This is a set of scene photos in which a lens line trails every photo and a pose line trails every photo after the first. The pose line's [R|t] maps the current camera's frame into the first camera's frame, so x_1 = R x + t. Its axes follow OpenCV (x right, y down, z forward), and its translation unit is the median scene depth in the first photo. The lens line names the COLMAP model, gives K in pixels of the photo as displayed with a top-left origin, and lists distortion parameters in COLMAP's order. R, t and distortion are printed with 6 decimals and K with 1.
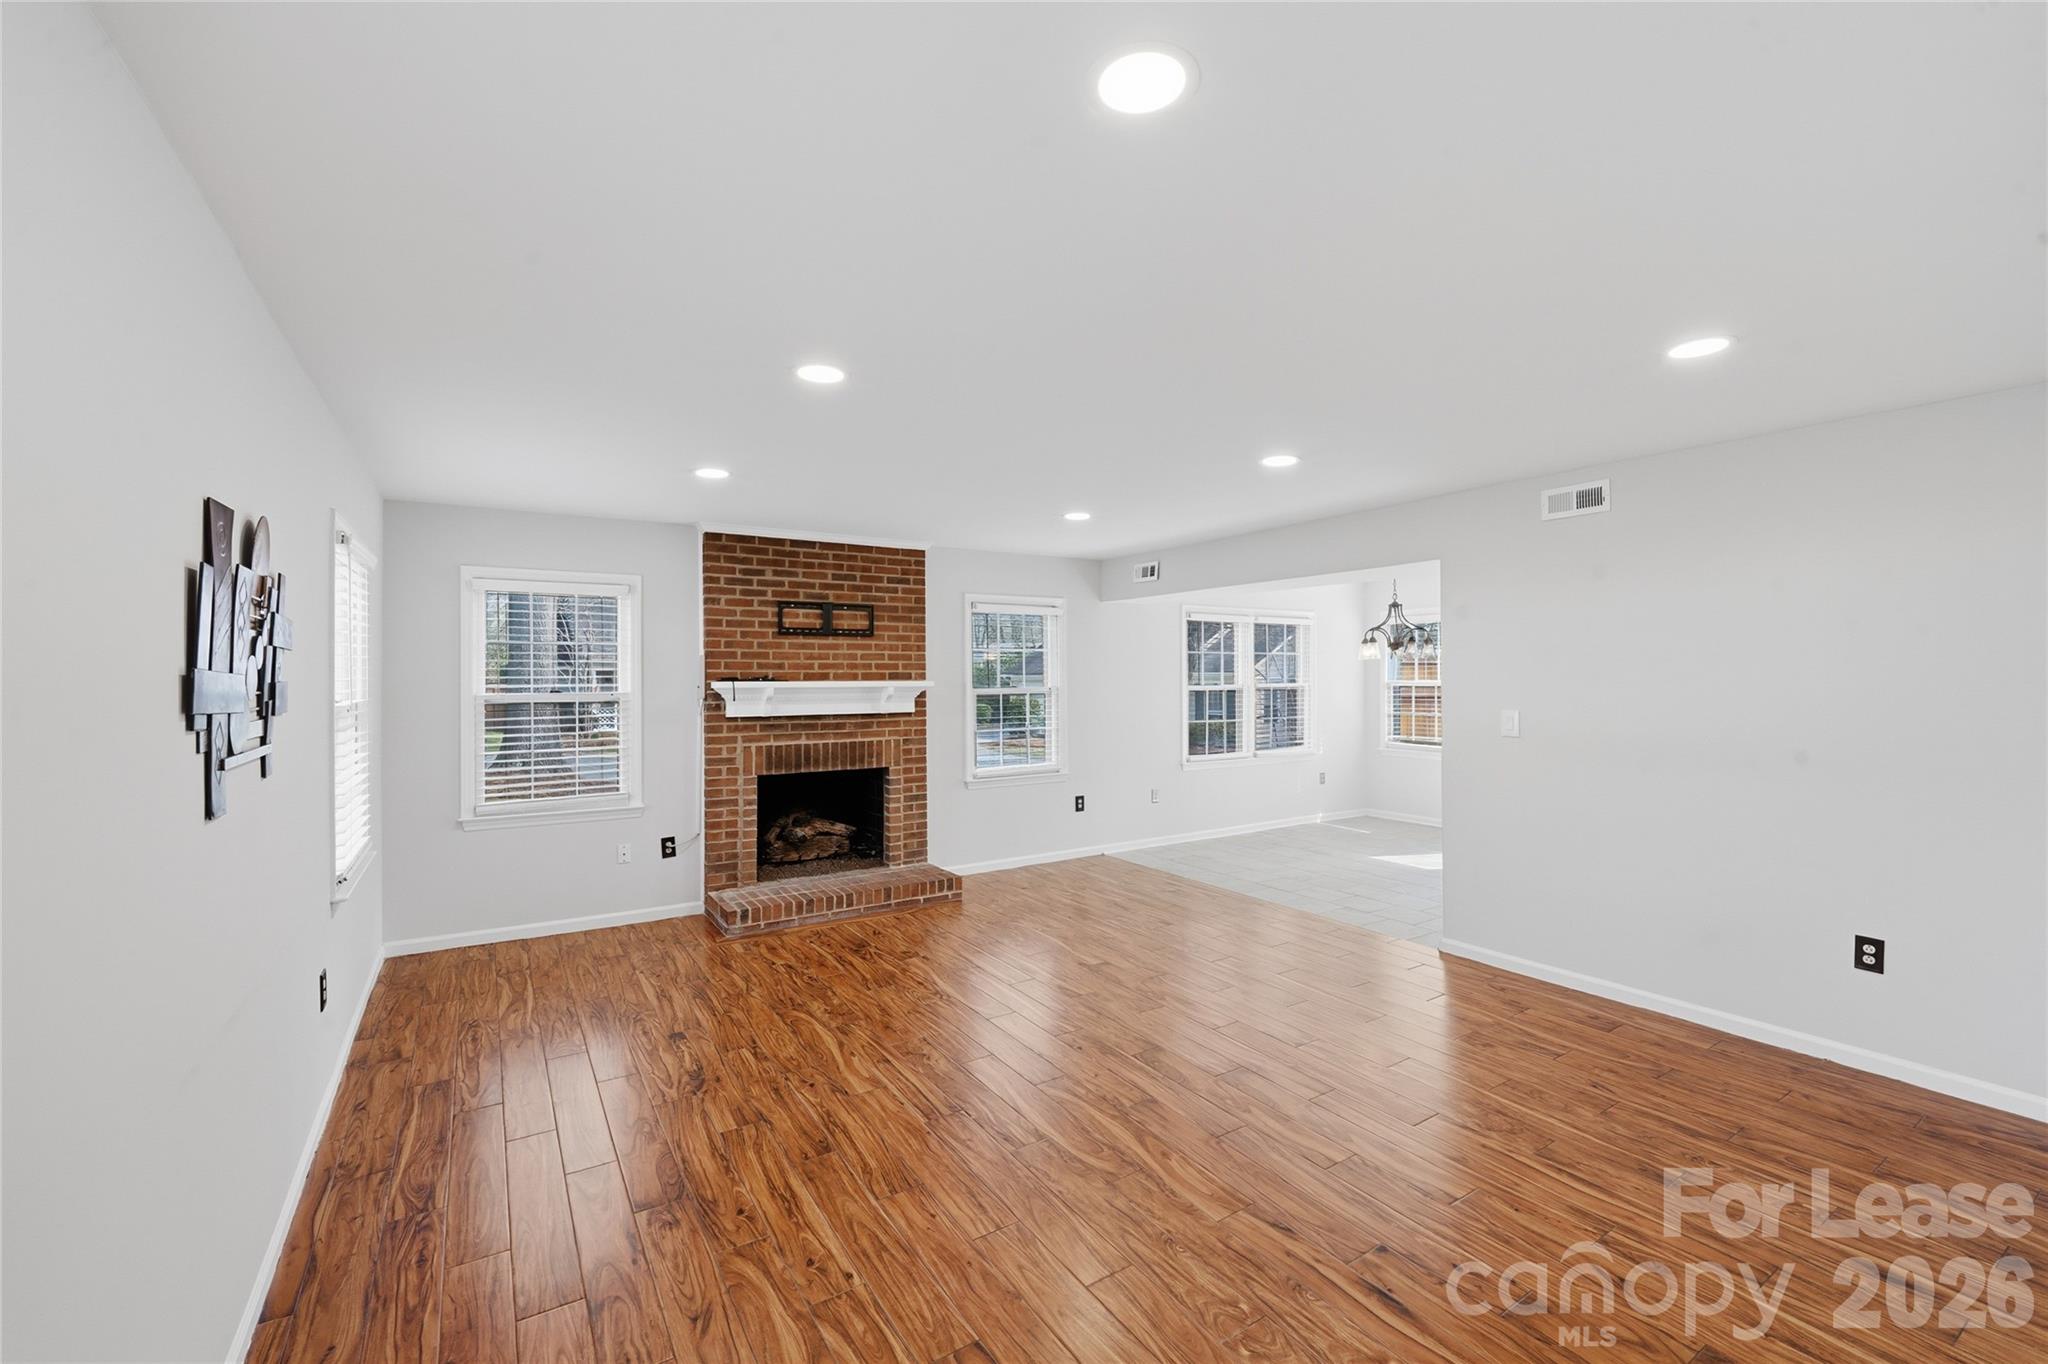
lens RADIAL K [[848.3, 0, 1014.8], [0, 848.3, 672.5], [0, 0, 1]] dist [-0.006234, -0.004031]
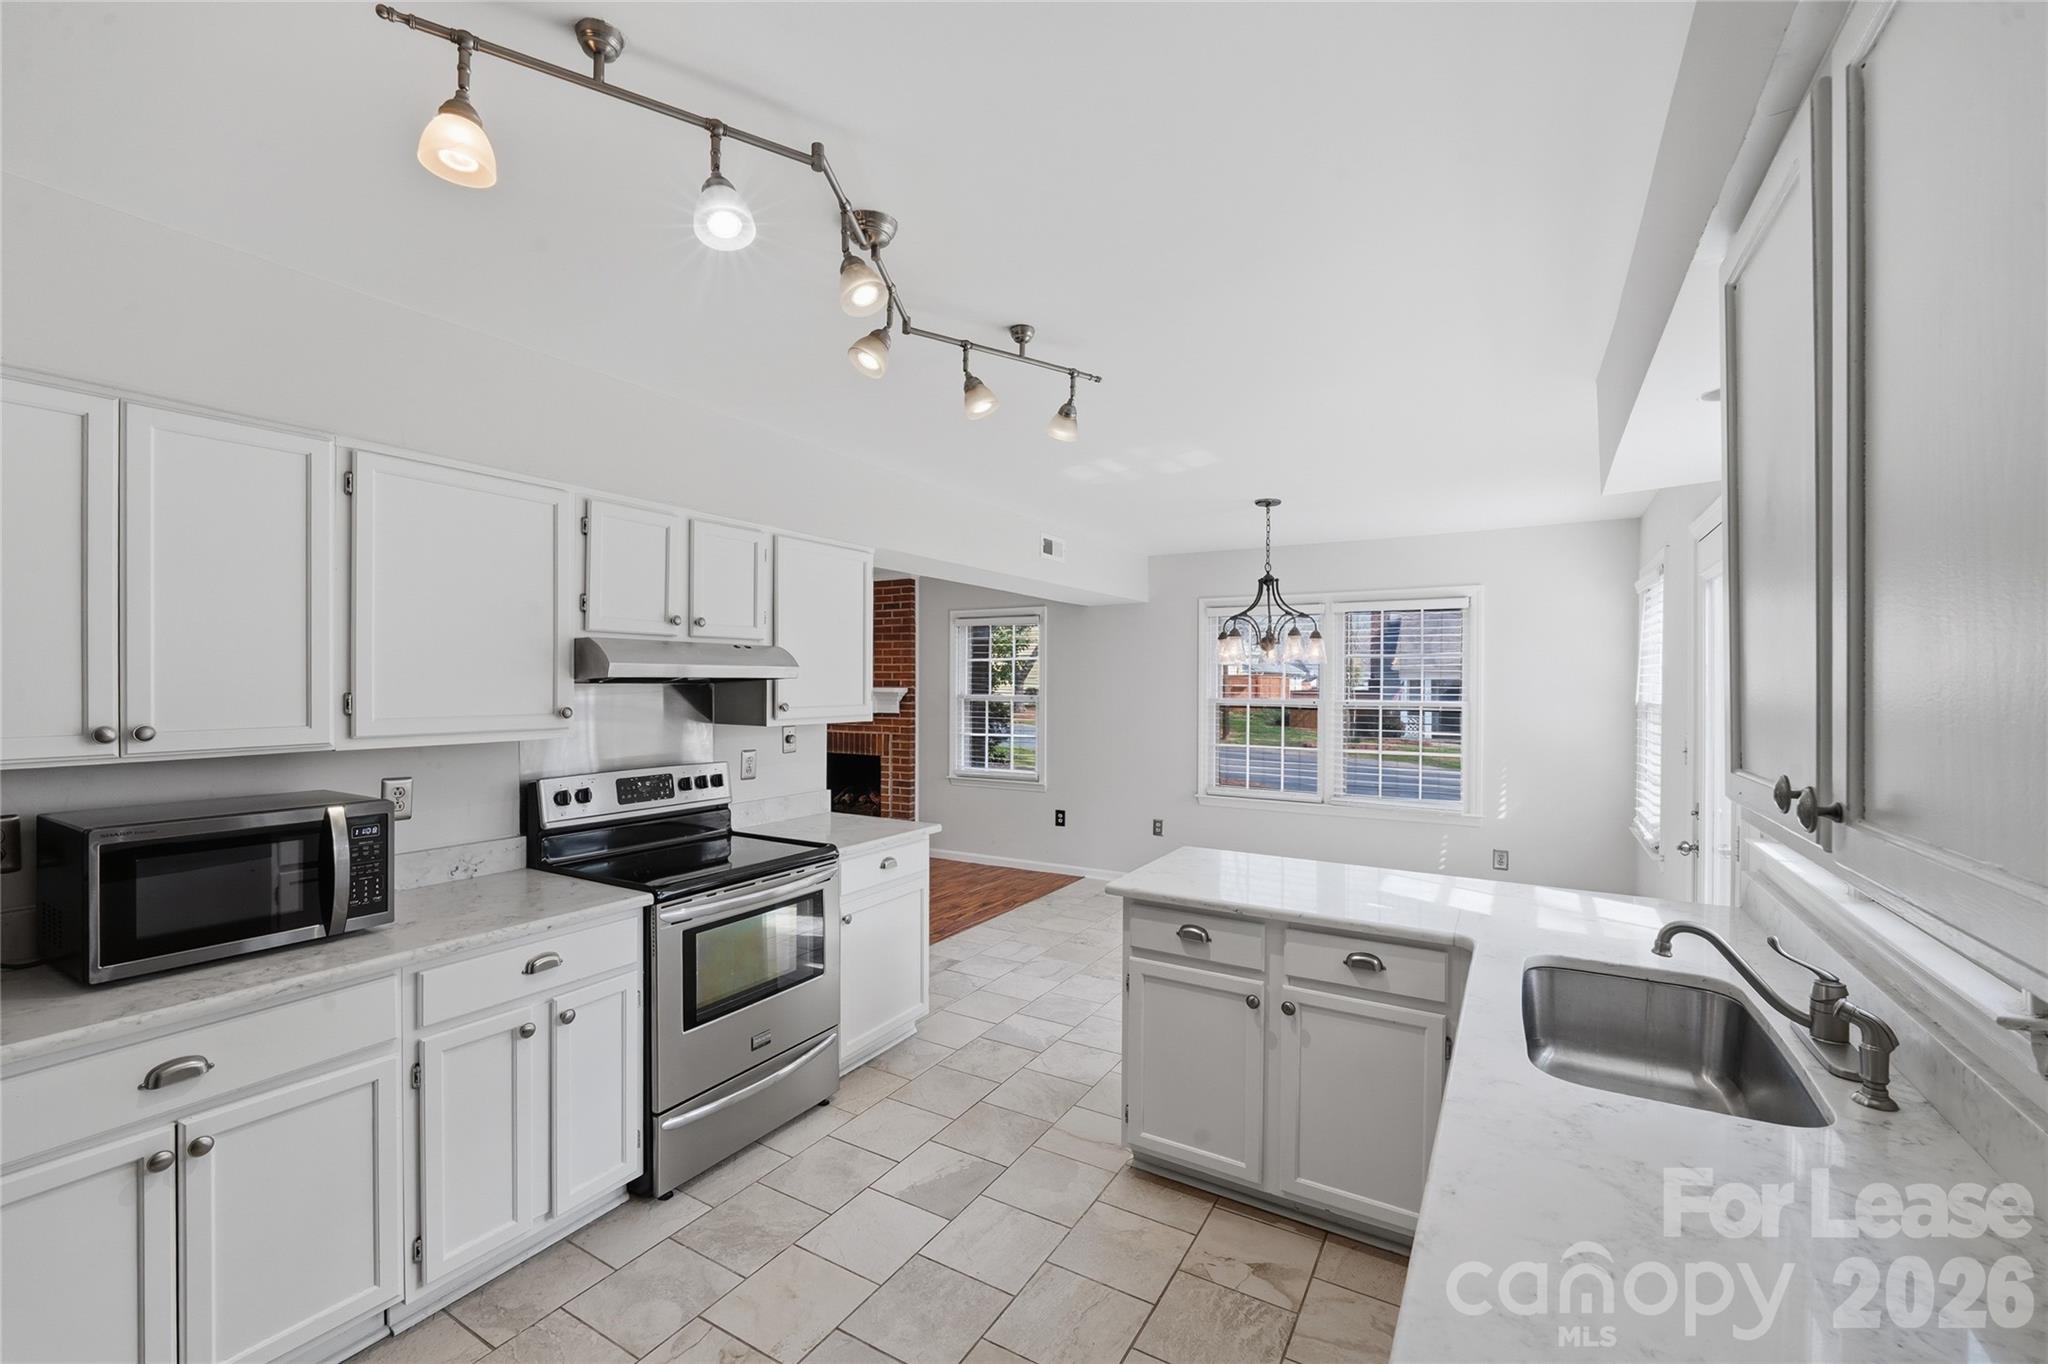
lens RADIAL K [[848.3, 0, 1033.4], [0, 848.3, 686.2], [0, 0, 1]] dist [-0.006234, -0.004031]
pose [[0.475870, 0.010314, -0.879455, 1.150476], [-0.005275, 0.999947, 0.008873, -0.004329], [0.879500, 0.000417, 0.475899, 0.649851]]
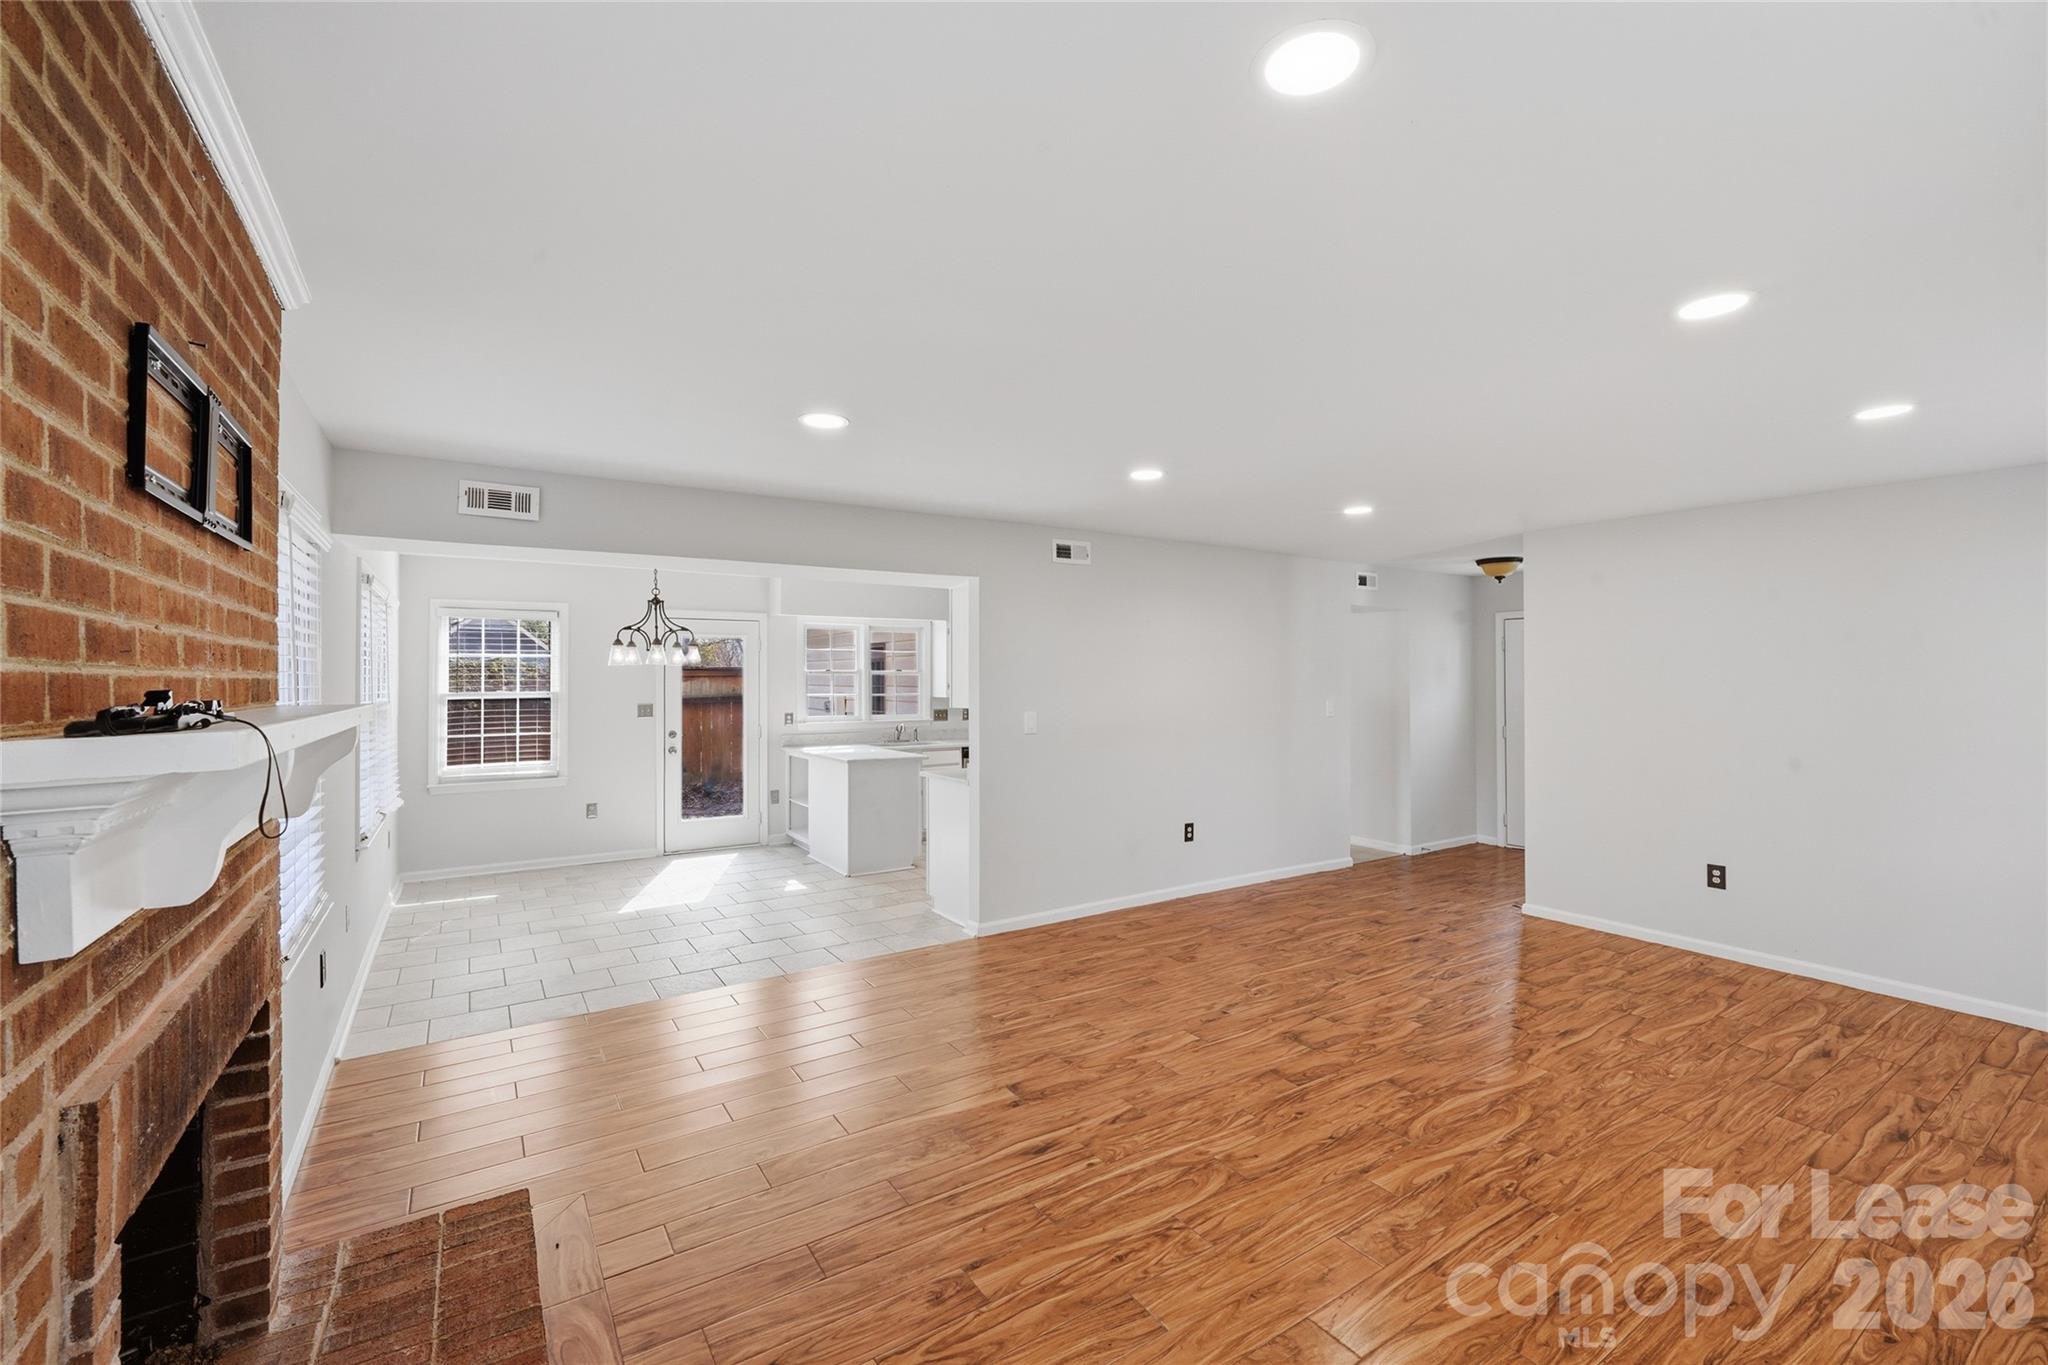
lens RADIAL K [[848.3, 0, 1014.5], [0, 848.3, 667.0], [0, 0, 1]] dist [-0.006234, -0.004031]
pose [[-0.014738, 0.016522, 0.999755, -0.486792], [0.001000, 0.999863, -0.016509, 0.000847], [-0.999891, 0.000757, -0.014752, 0.802427]]
